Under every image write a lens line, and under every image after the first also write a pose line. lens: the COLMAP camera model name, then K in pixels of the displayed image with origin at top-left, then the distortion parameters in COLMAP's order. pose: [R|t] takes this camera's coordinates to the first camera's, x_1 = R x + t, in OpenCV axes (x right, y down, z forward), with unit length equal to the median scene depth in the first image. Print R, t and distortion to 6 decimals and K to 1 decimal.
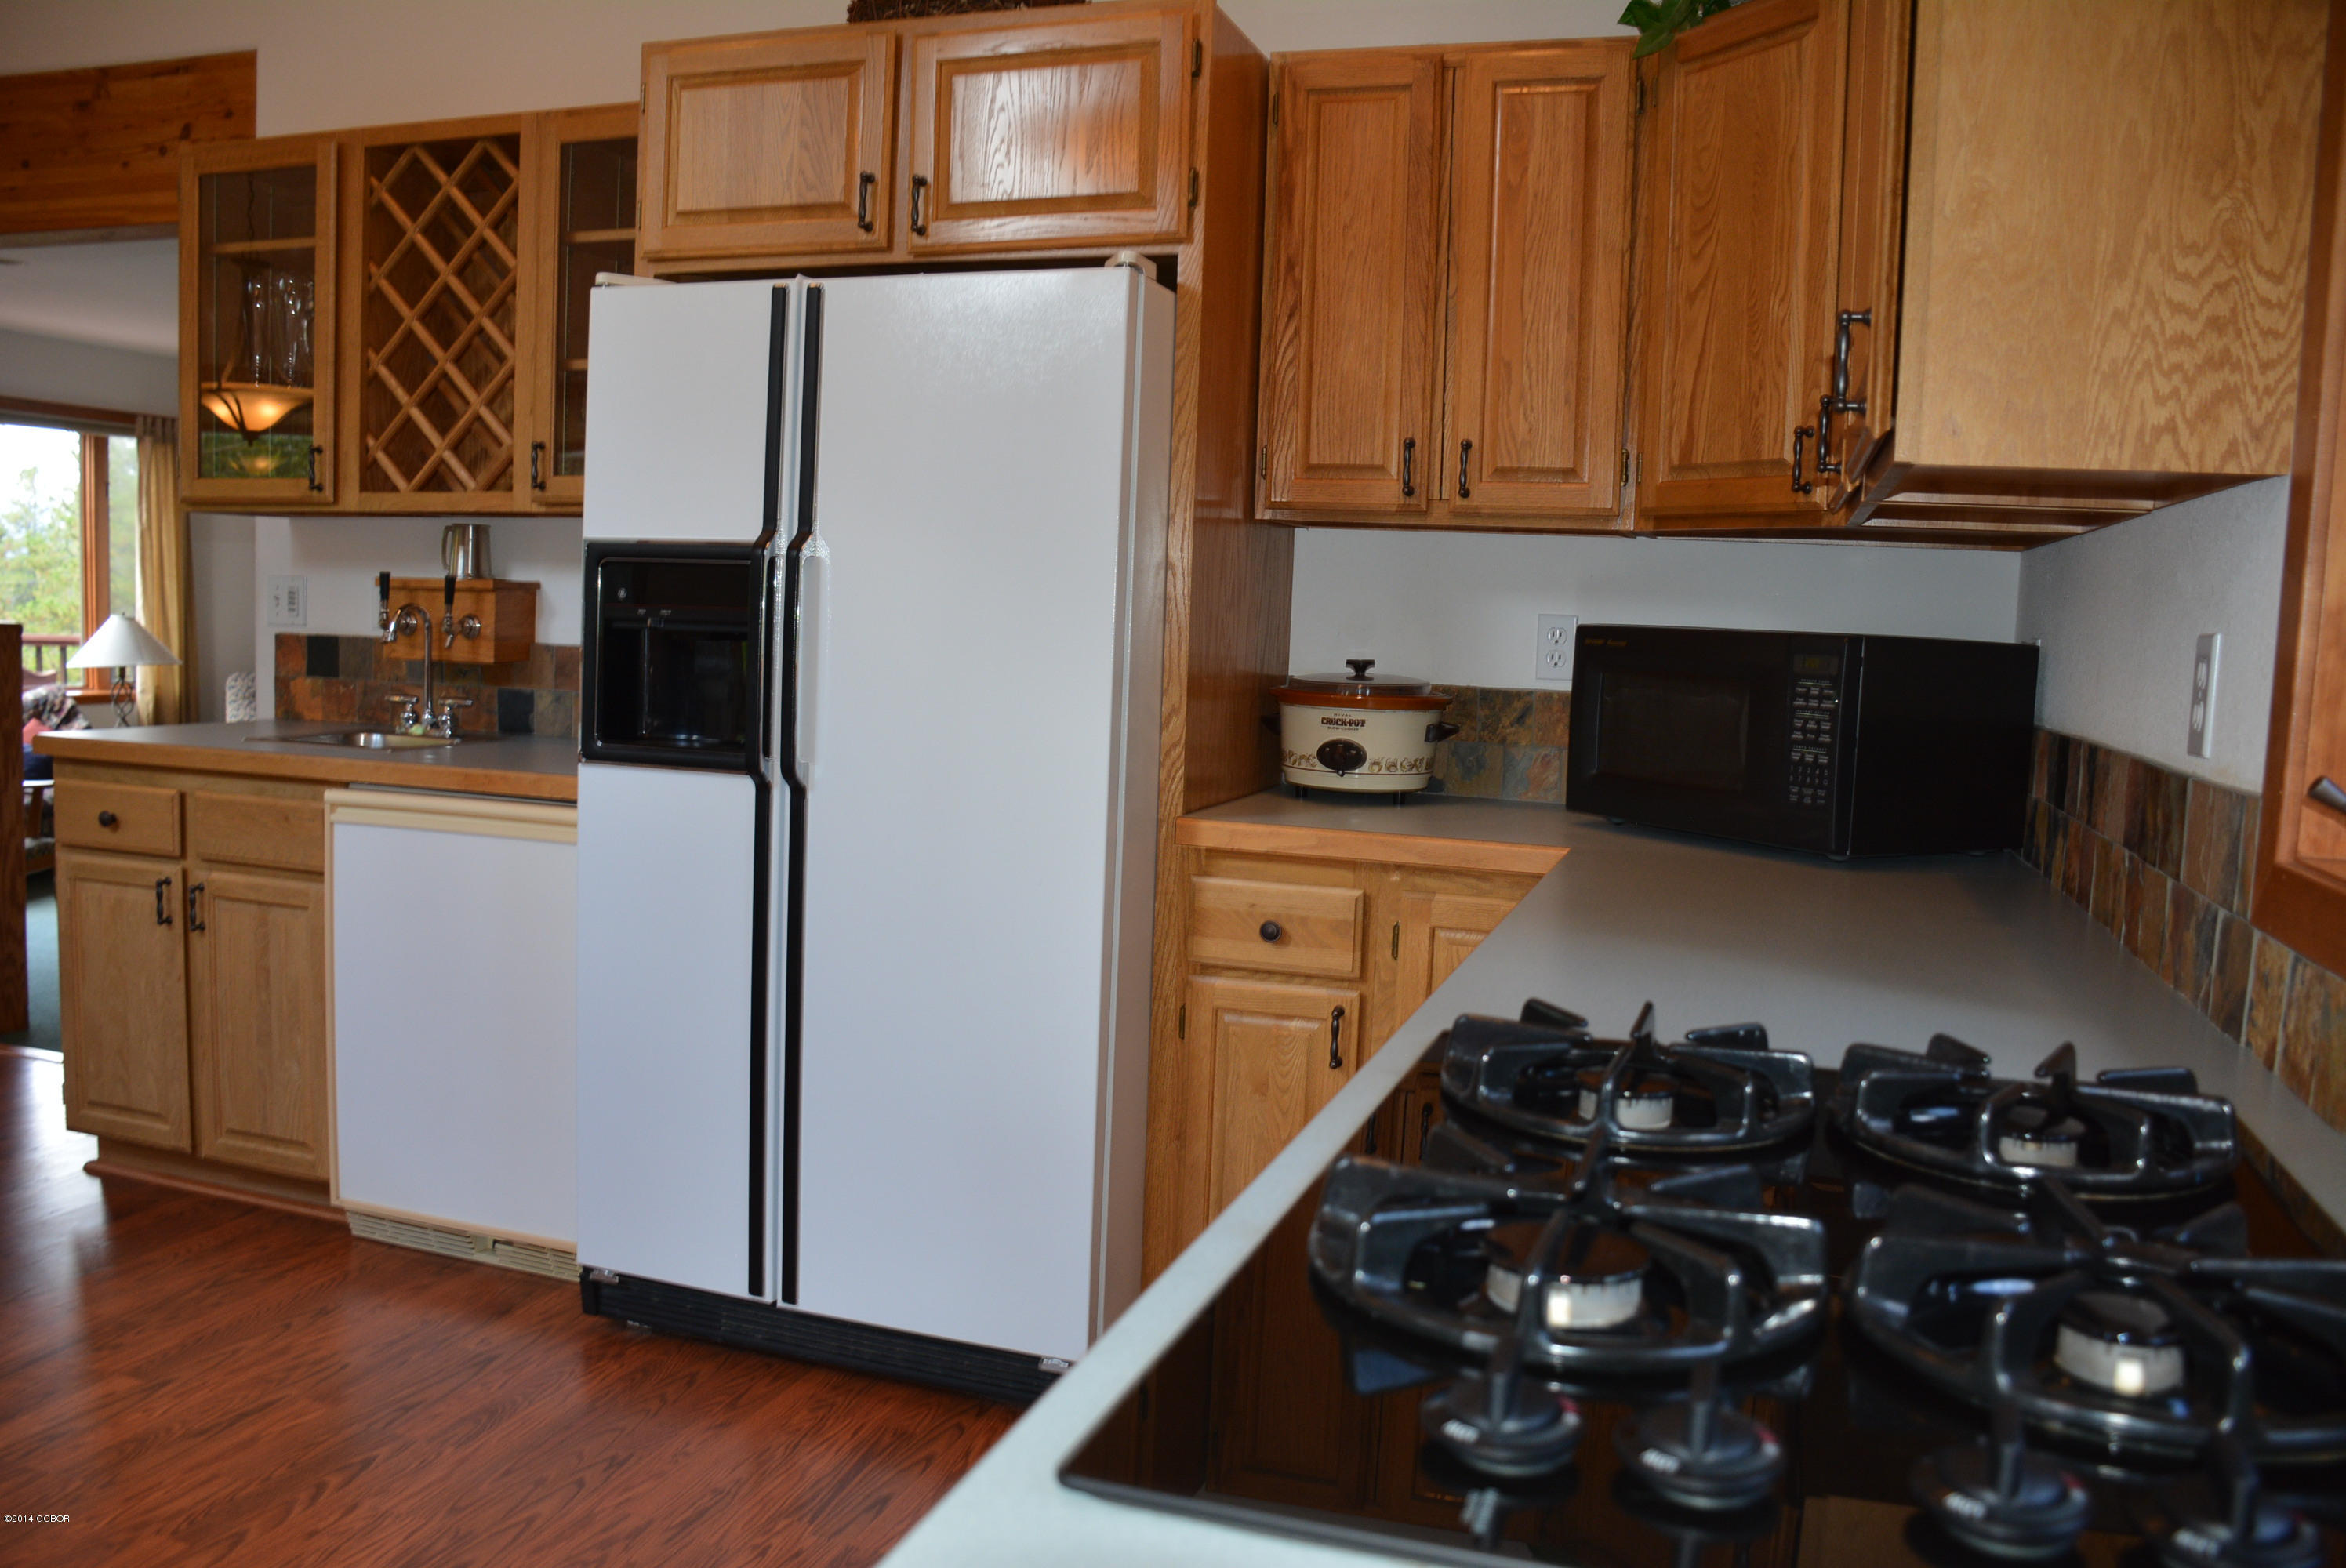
lens RADIAL K [[1819.9, 0, 1184.1], [0, 1819.9, 784.7], [0, 0, 1]] dist [-0.151726, 0.085769]
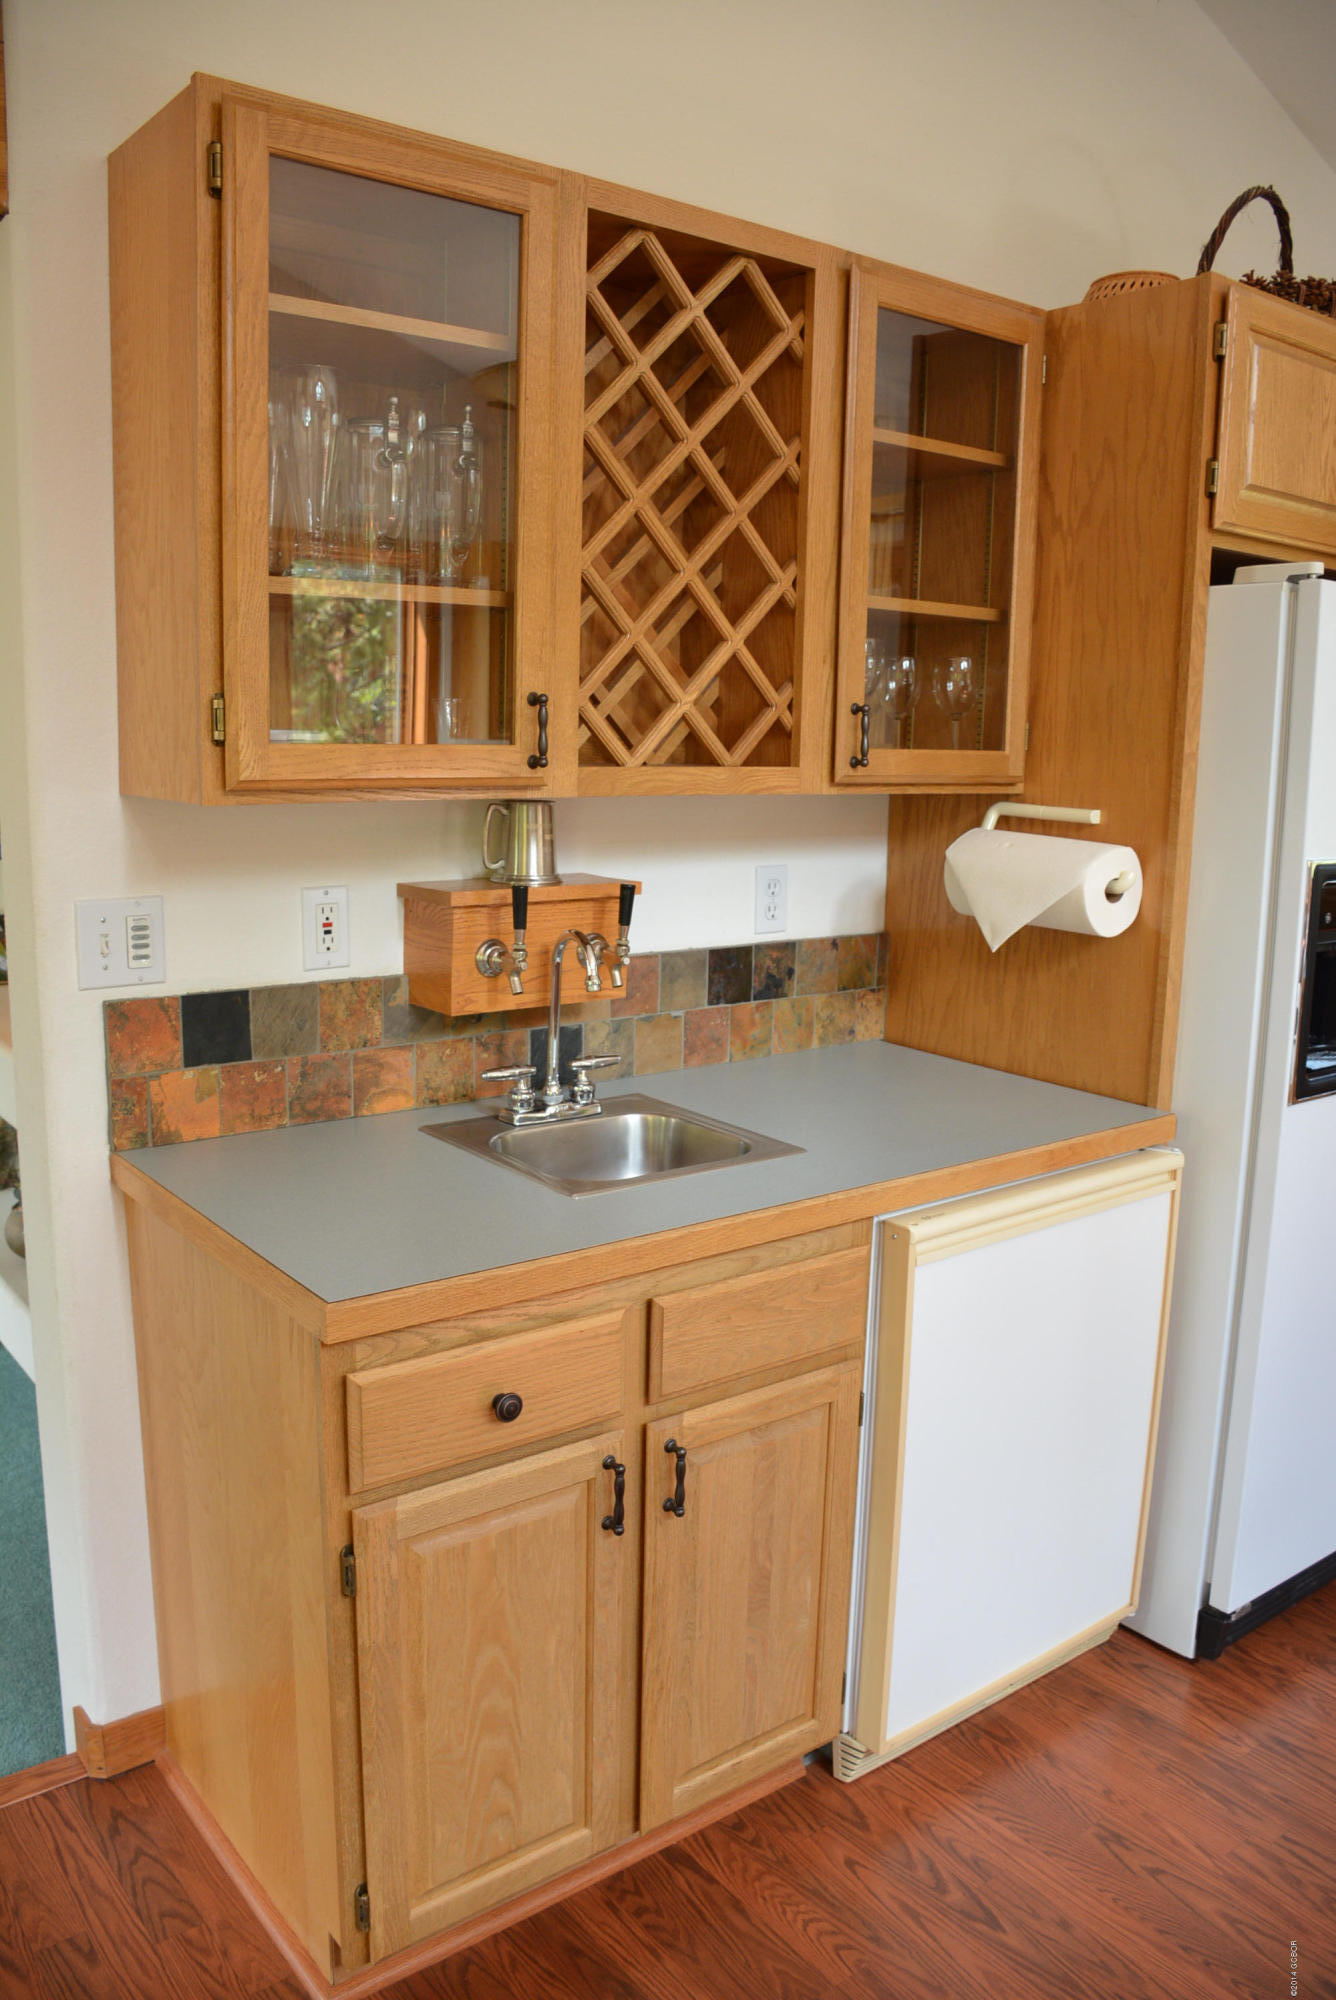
lens RADIAL K [[1551.6, 0, 675.2], [0, 1551.6, 1012.2], [0, 0, 1]] dist [-0.151726, 0.085769]
pose [[0.559092, -0.173425, 0.810765, -0.903764], [0.075791, 0.984475, 0.158318, -0.163169], [-0.825634, -0.027066, 0.563556, 0.651924]]
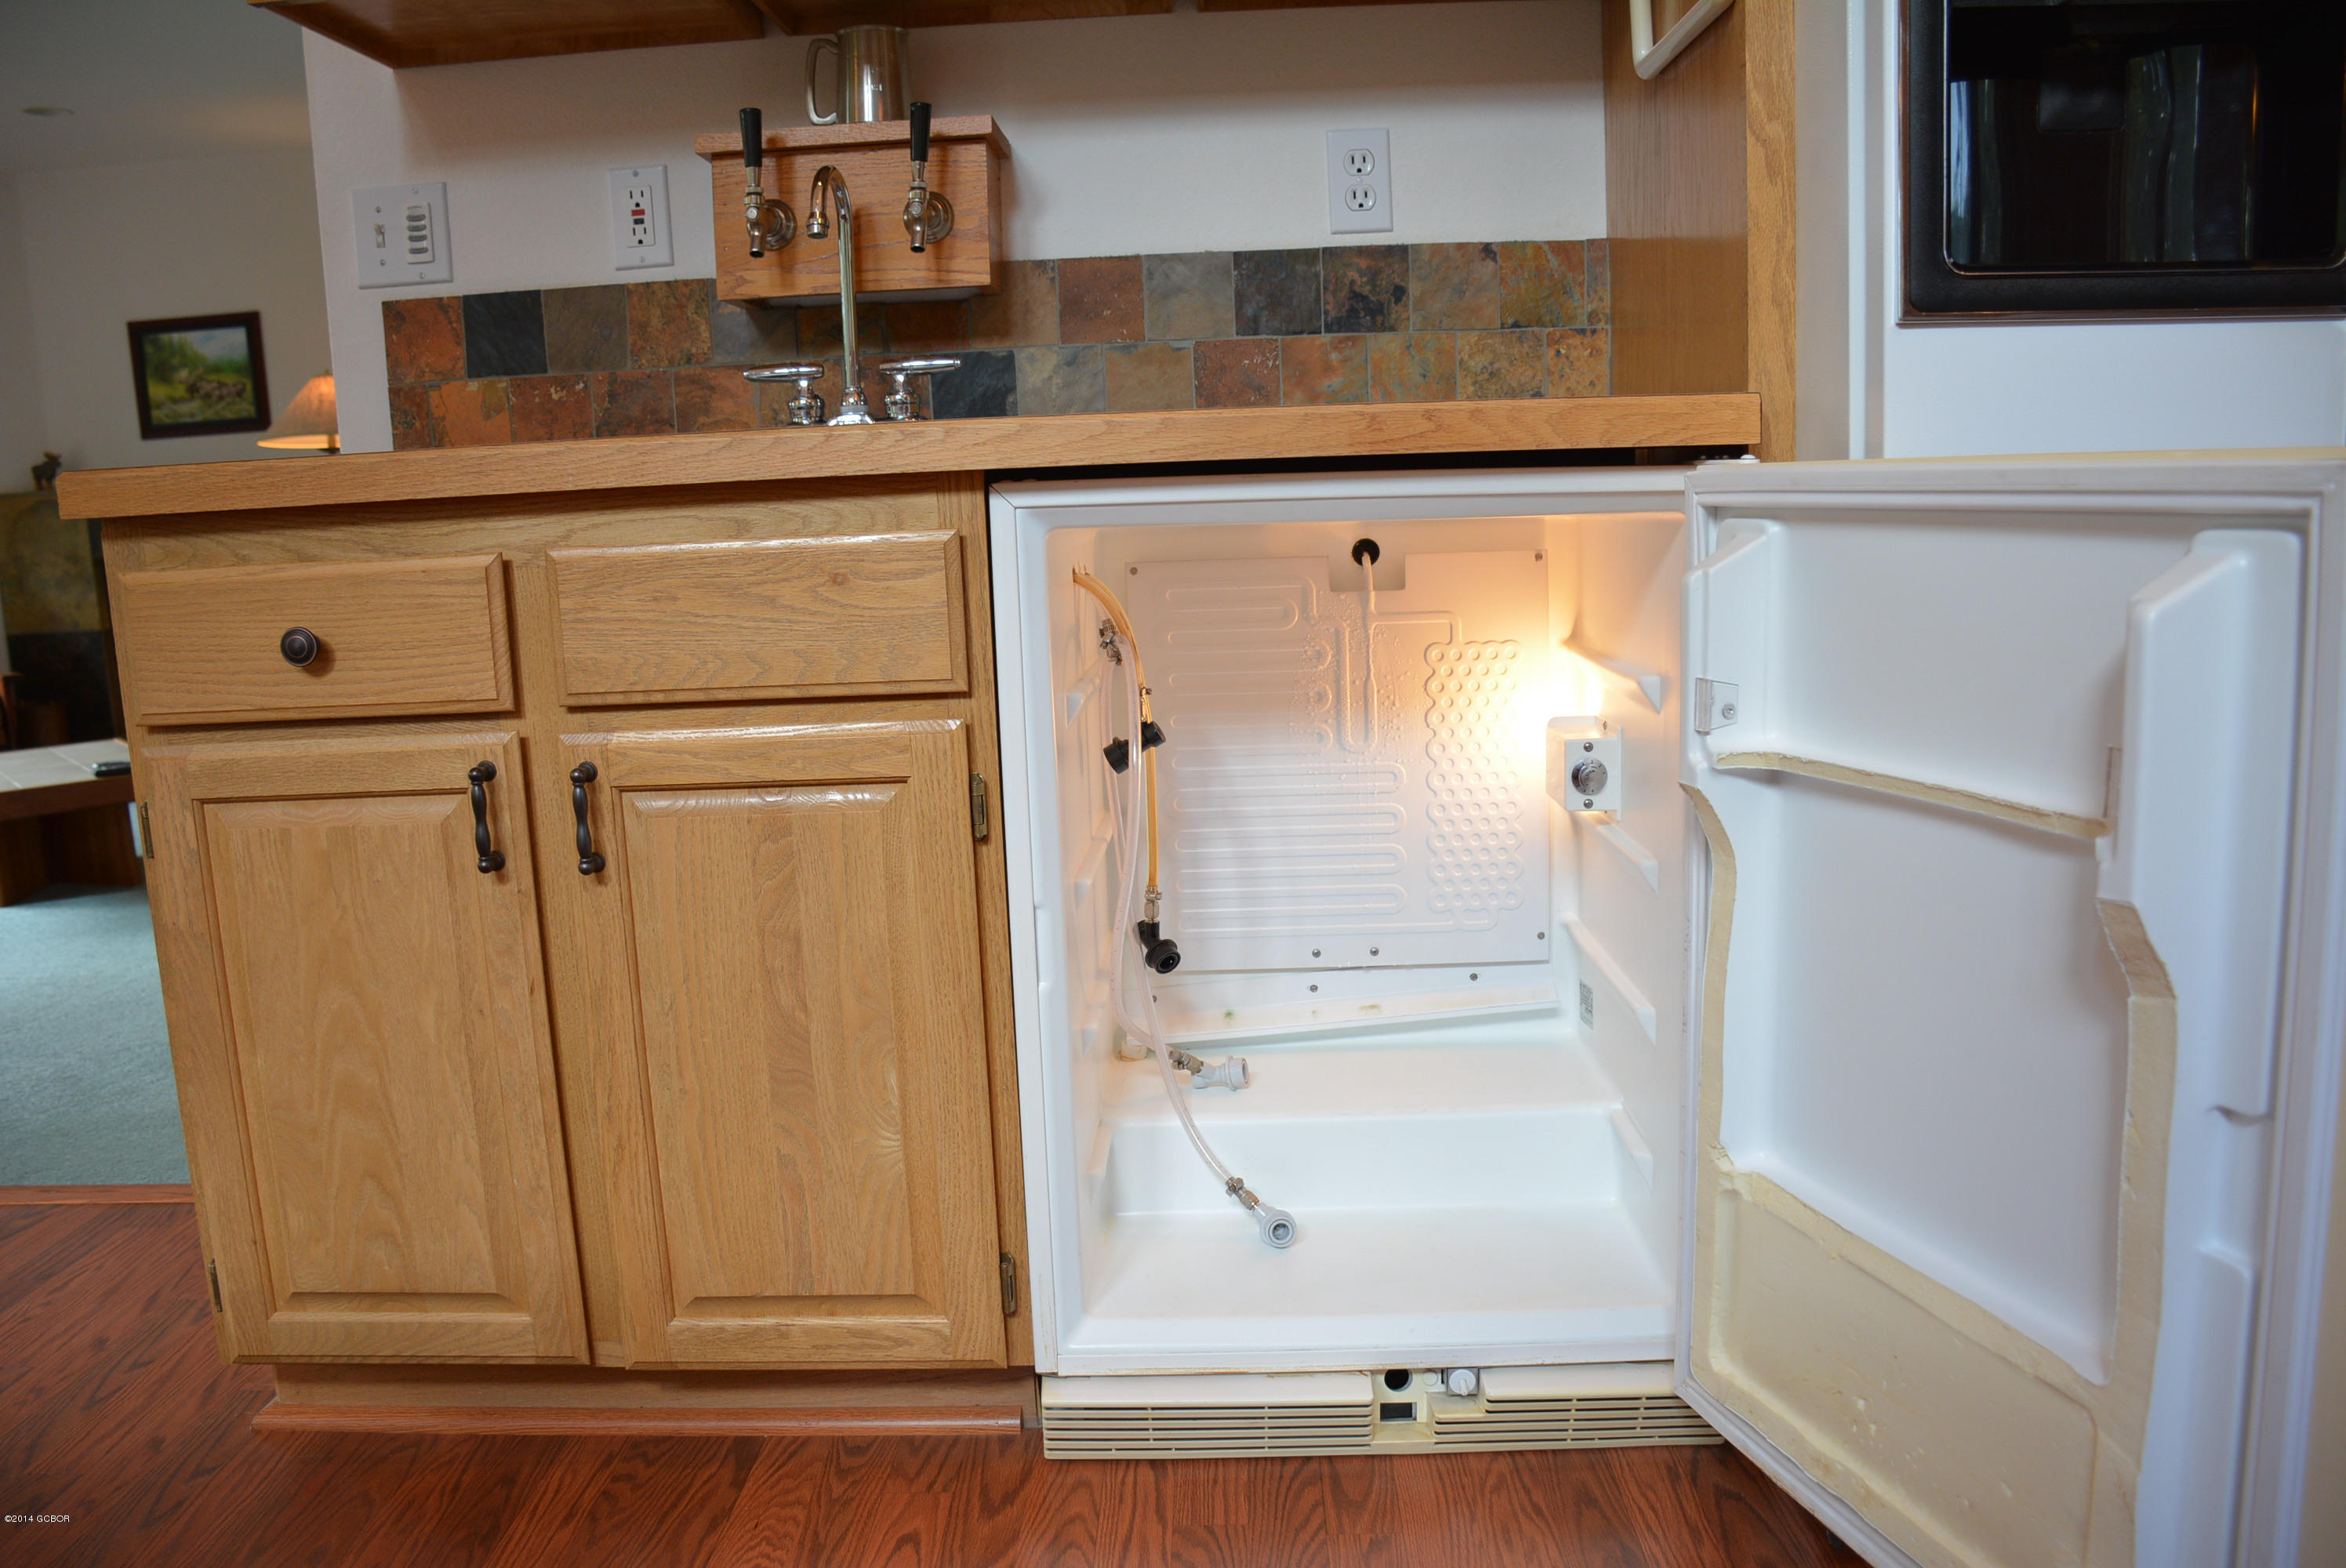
lens RADIAL K [[1819.9, 0, 1175.4], [0, 1819.9, 794.0], [0, 0, 1]] dist [-0.151726, 0.085769]
pose [[0.956352, -0.121996, 0.265534, -0.504756], [0.102092, 0.990914, 0.087564, 0.037669], [-0.273804, -0.056633, 0.960117, 0.497806]]
